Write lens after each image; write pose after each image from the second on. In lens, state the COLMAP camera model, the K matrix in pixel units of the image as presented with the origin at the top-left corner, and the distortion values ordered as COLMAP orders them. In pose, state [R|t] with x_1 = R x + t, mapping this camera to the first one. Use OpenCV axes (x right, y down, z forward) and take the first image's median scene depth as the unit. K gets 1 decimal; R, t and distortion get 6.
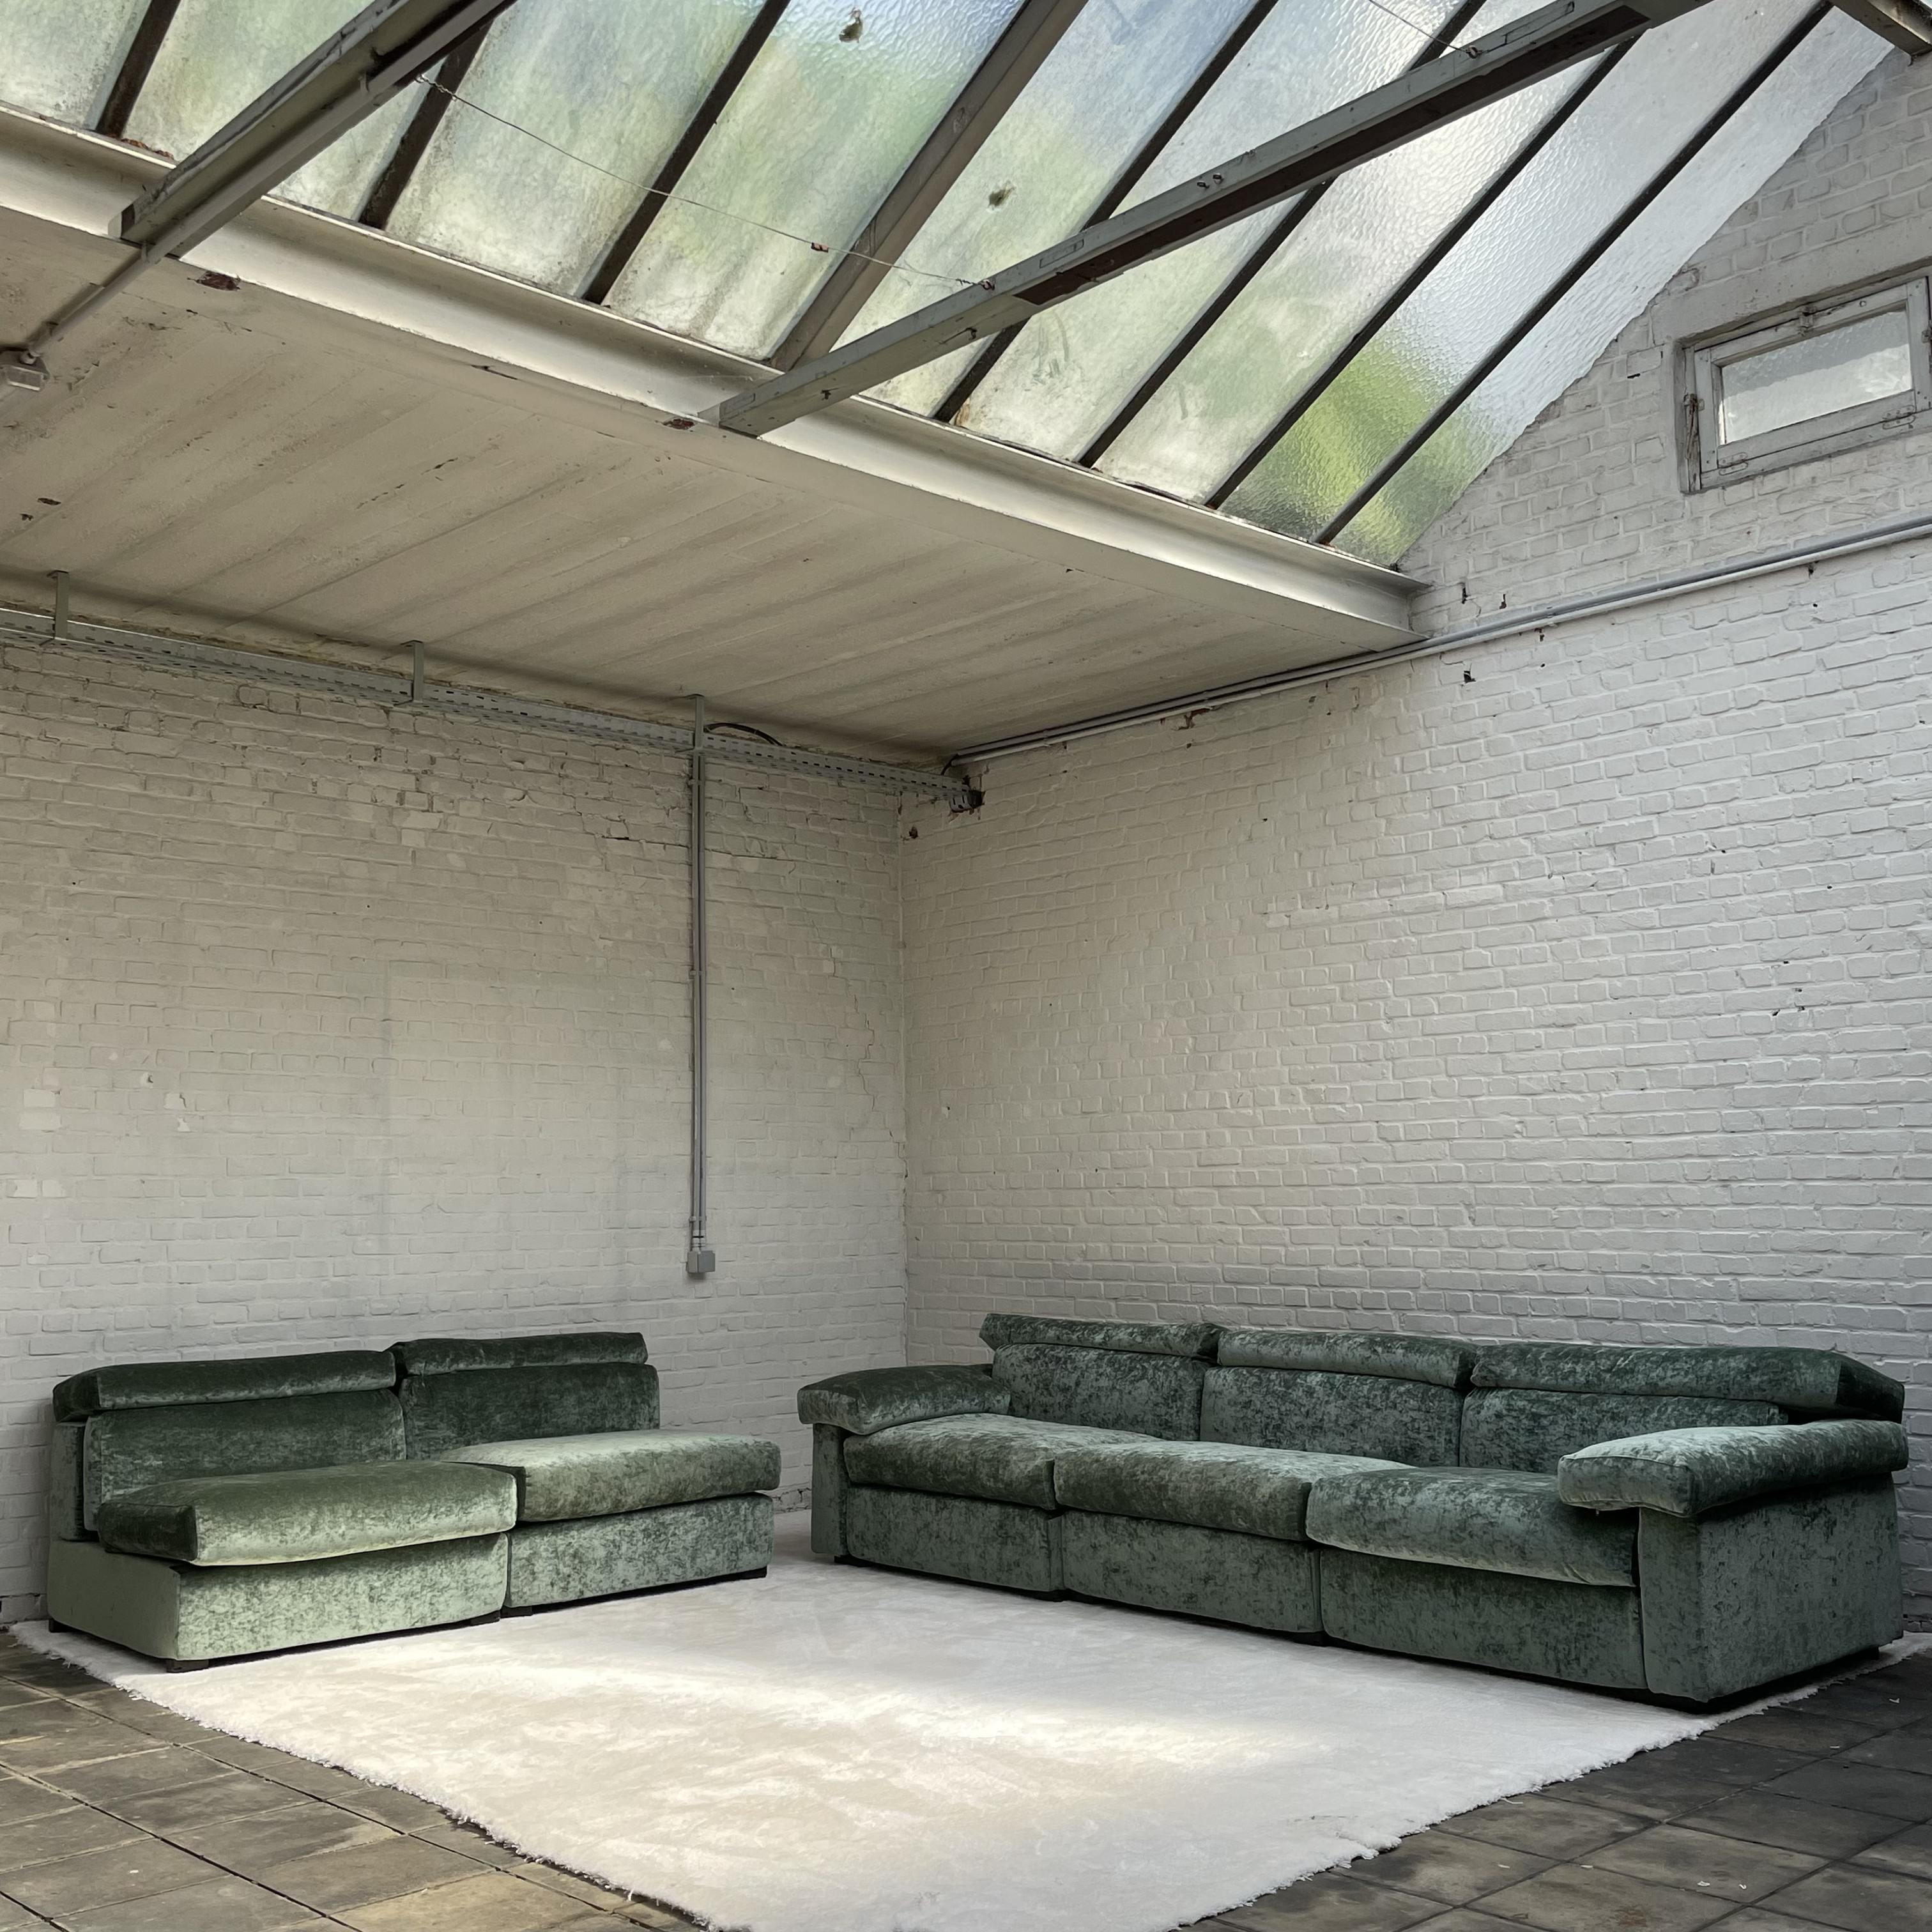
lens RADIAL K [[2124.5, 0, 935.9], [0, 2124.5, 1014.6], [0, 0, 1]] dist [0.049356, 0.000000]
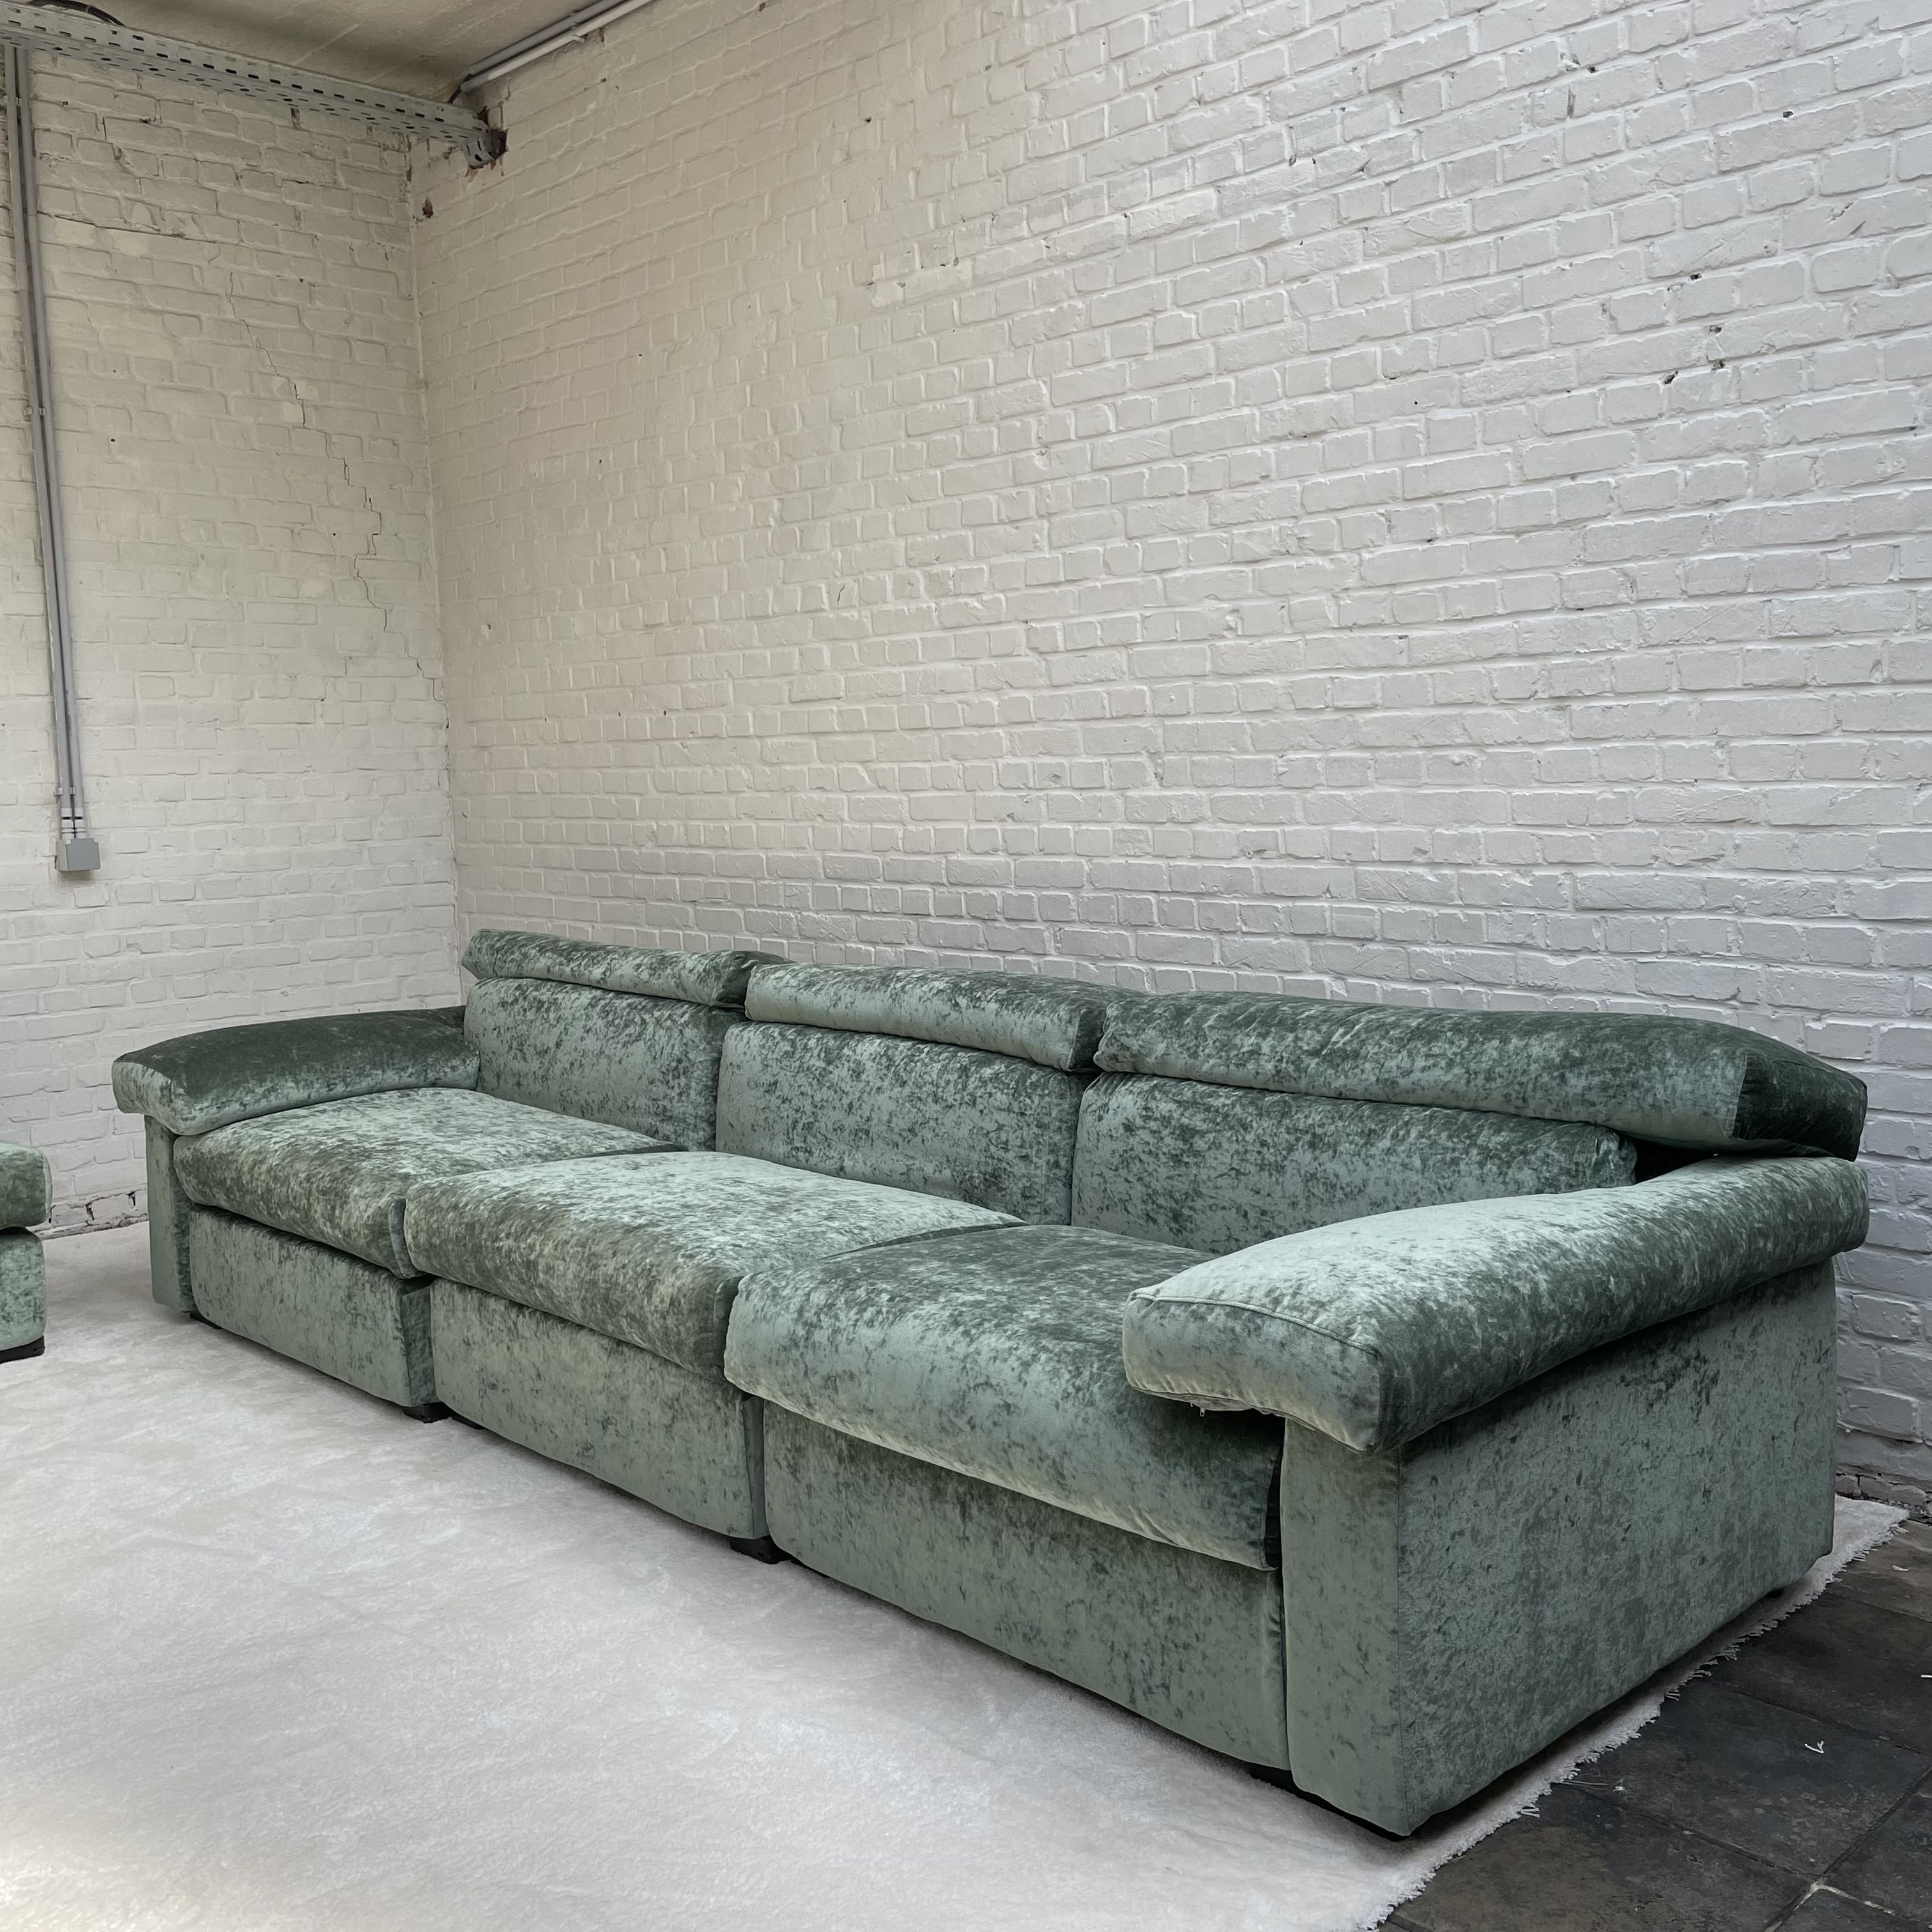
lens RADIAL K [[1944.3, 0, 961.9], [0, 1944.3, 961.5], [0, 0, 1]] dist [0.048193, 0.000000]
pose [[0.999712, -0.015450, 0.018350, 0.193358], [0.011791, 0.982665, 0.185017, 0.046739], [-0.020891, -0.184747, 0.982564, 0.468151]]
